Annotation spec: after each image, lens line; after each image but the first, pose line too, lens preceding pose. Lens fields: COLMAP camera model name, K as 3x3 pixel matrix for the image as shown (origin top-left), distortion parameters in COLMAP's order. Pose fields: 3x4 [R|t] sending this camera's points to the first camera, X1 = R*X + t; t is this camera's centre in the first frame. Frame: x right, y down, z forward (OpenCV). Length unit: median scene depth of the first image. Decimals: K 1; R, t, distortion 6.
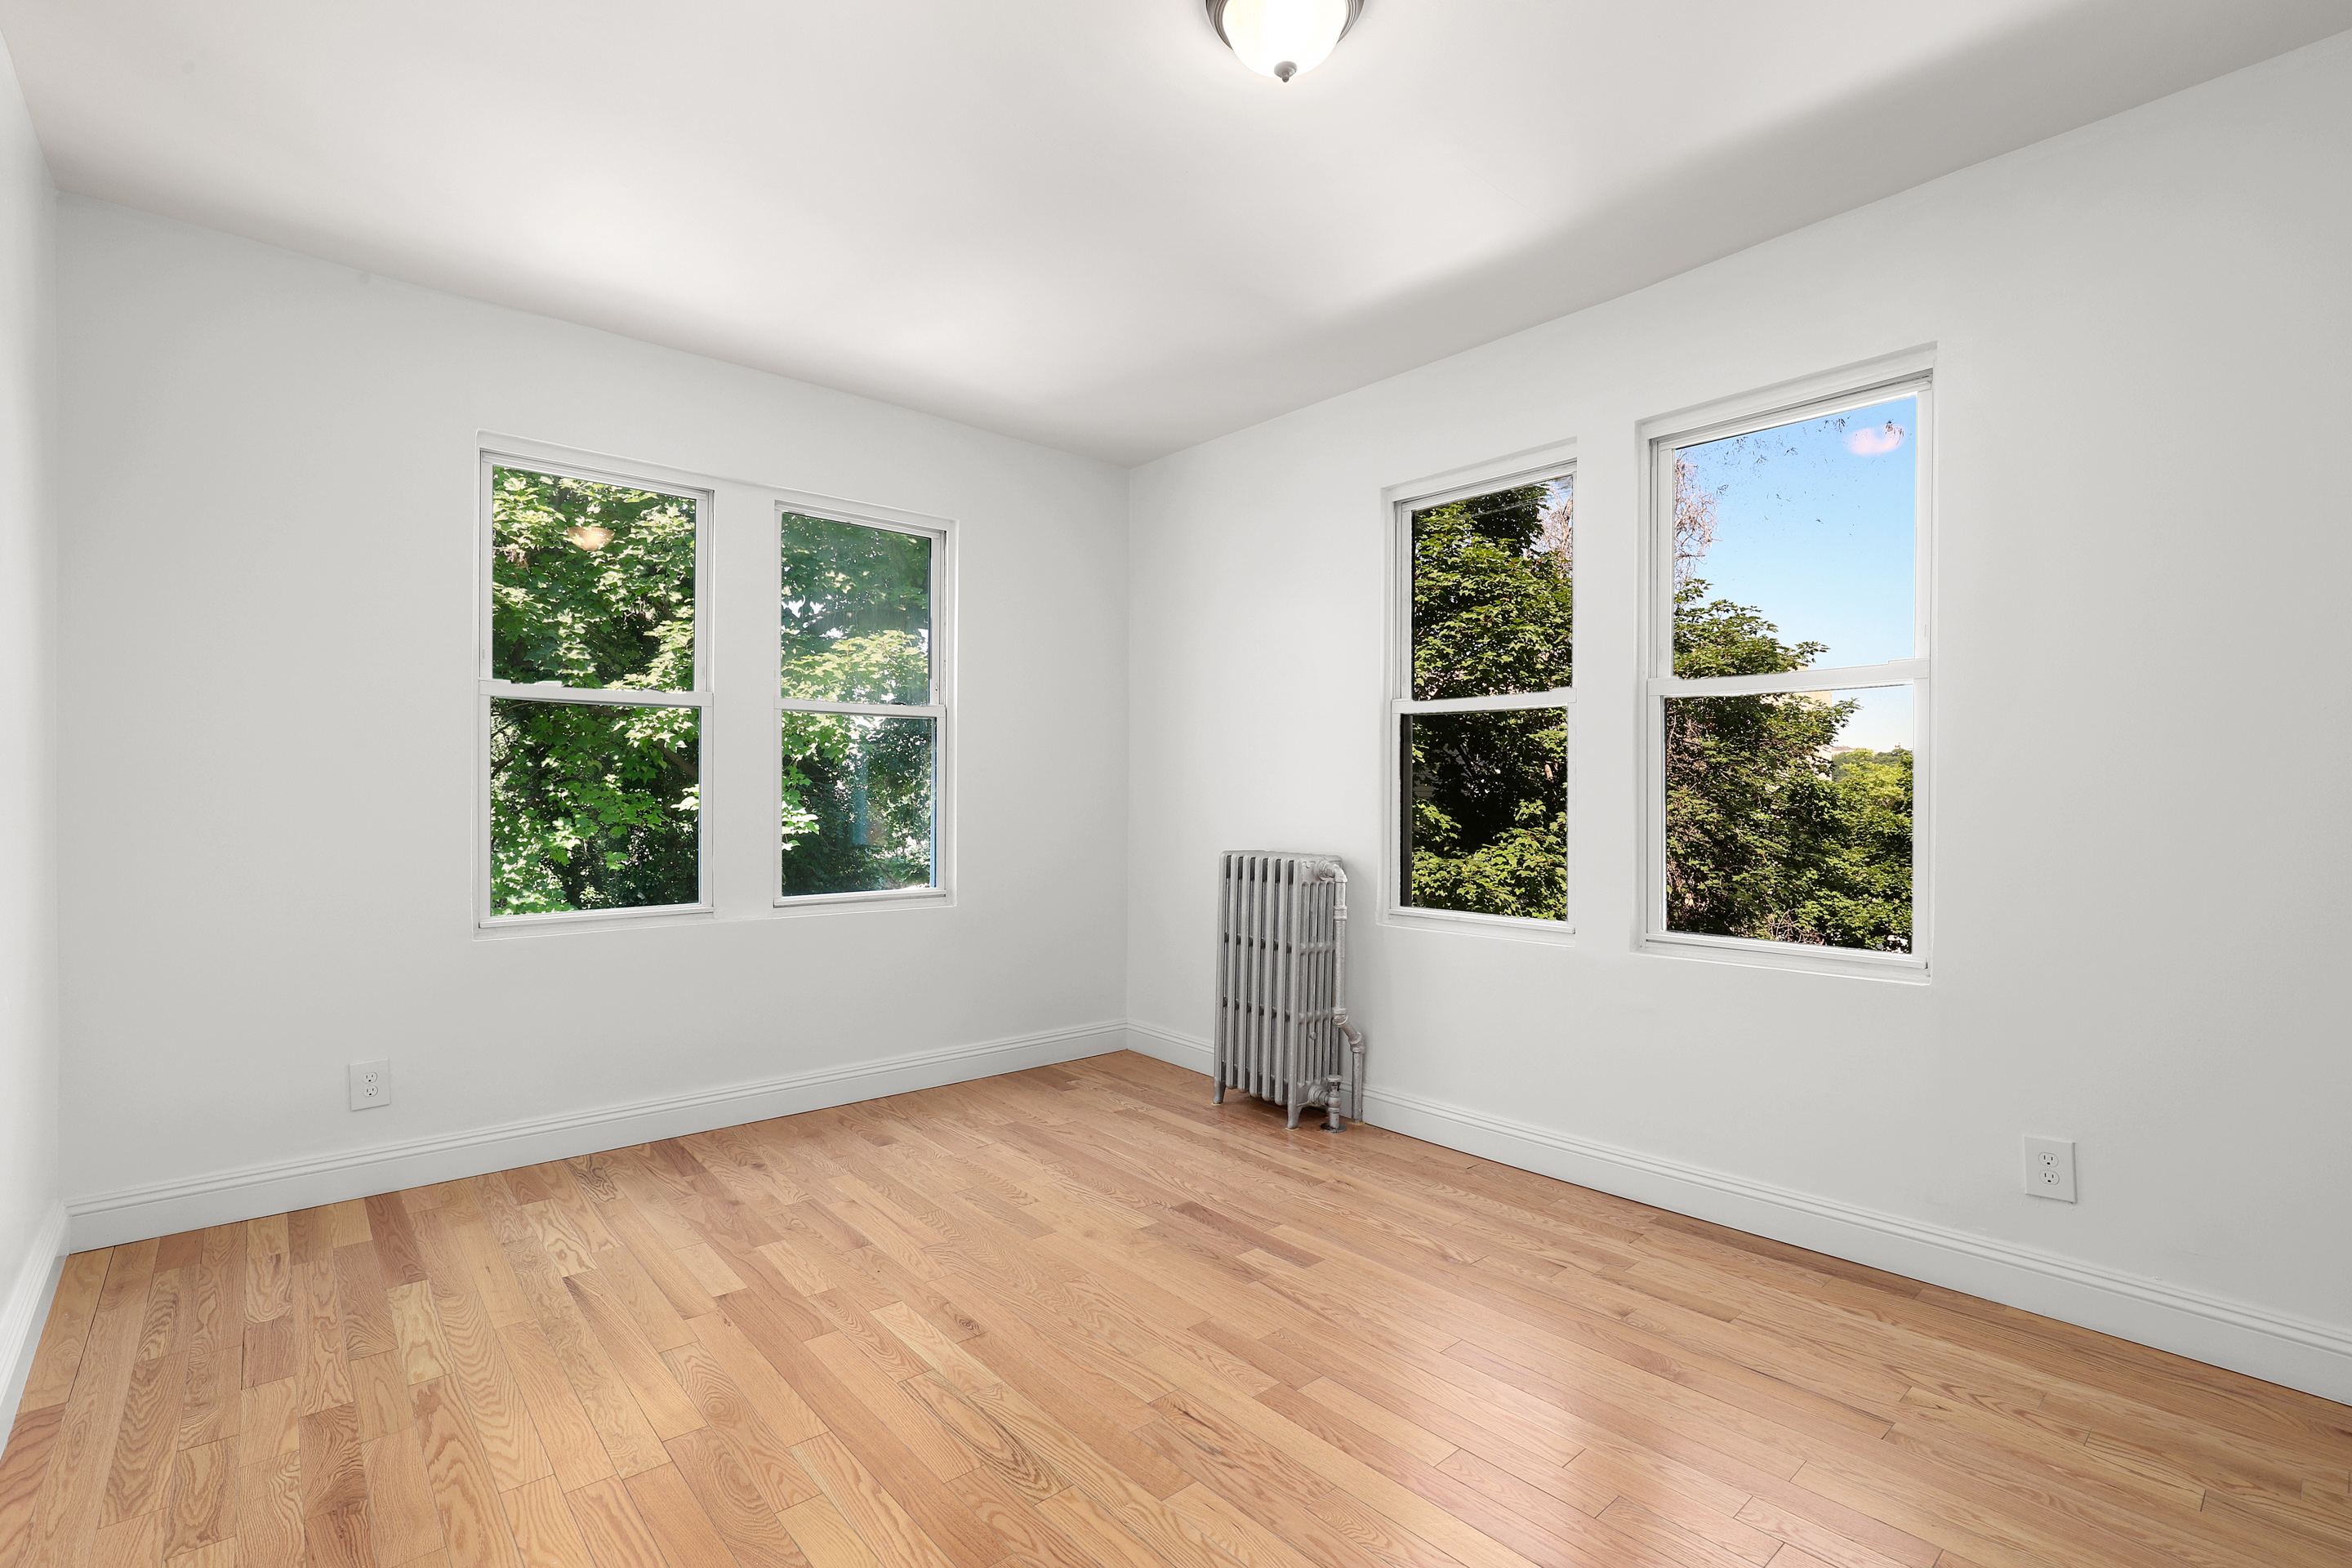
lens RADIAL K [[1085.8, 0, 1173.7], [0, 1085.8, 791.3], [0, 0, 1]] dist [-0.006517, 0.004659]
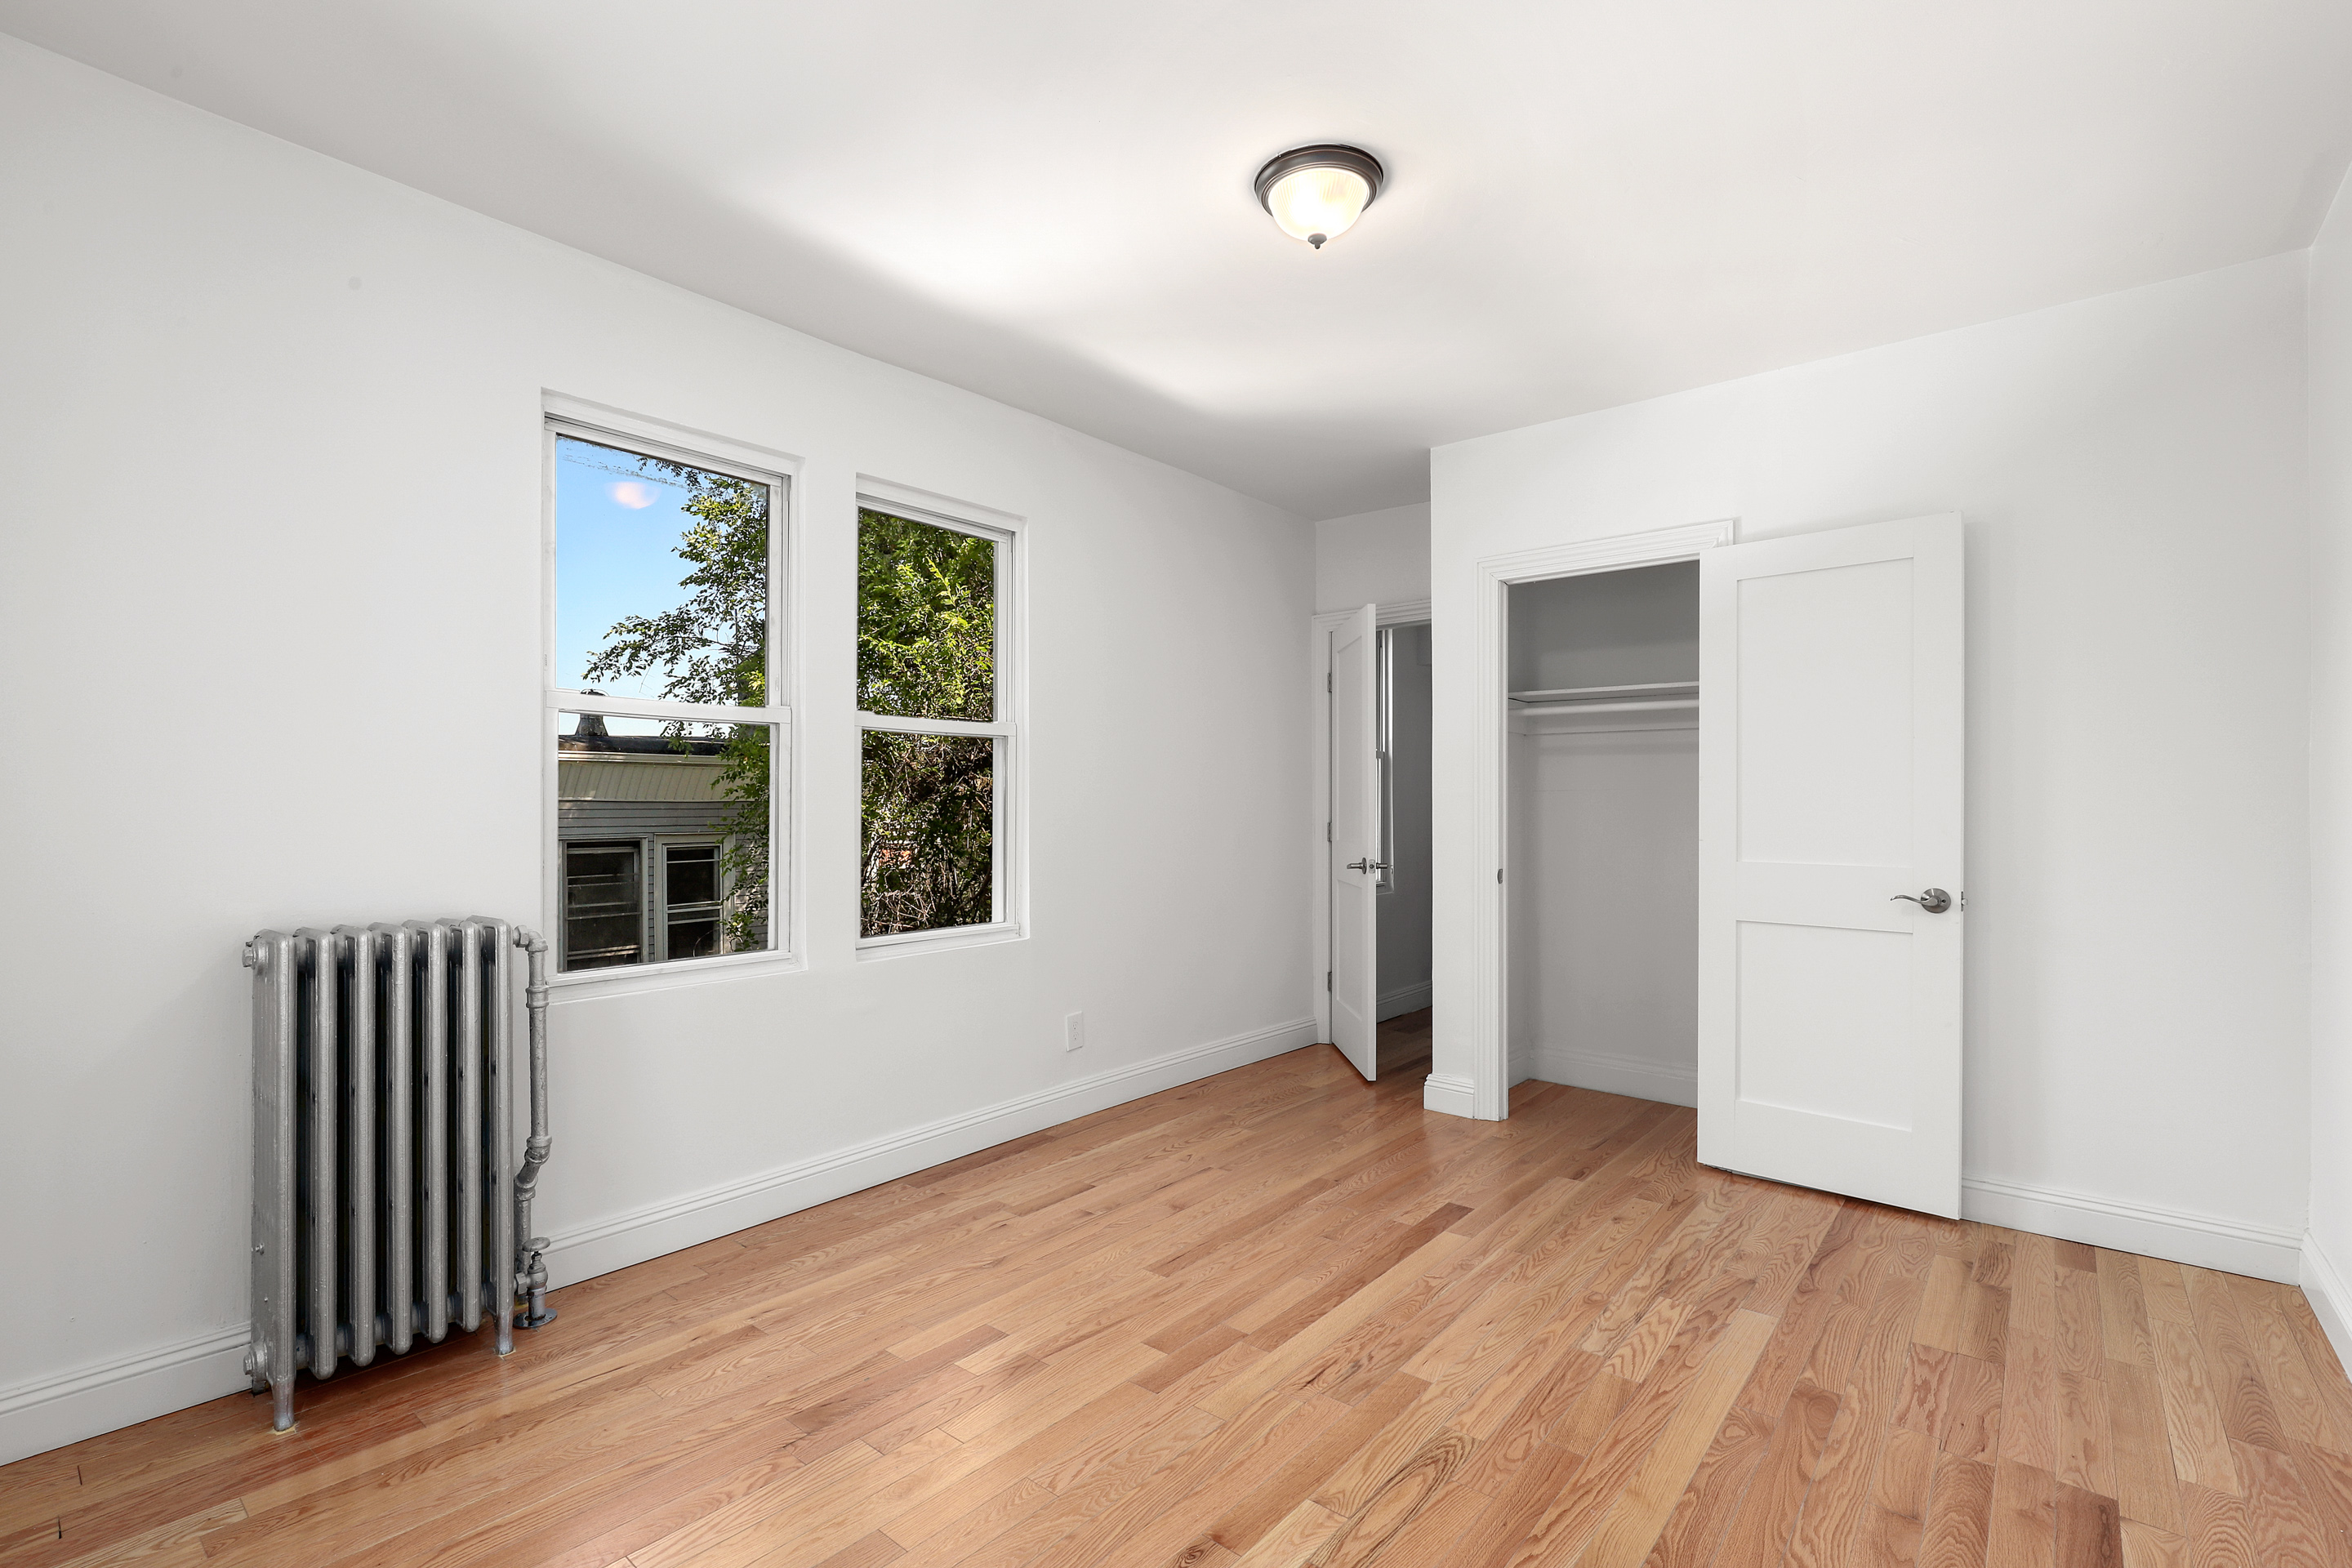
lens RADIAL K [[1085.8, 0, 1168.8], [0, 1085.8, 784.6], [0, 0, 1]] dist [-0.006517, 0.004659]
pose [[-0.160318, 0.013724, 0.986970, -0.780650], [0.000106, 0.999904, -0.013886, -0.014198], [-0.987065, -0.002122, -0.160304, 0.968813]]
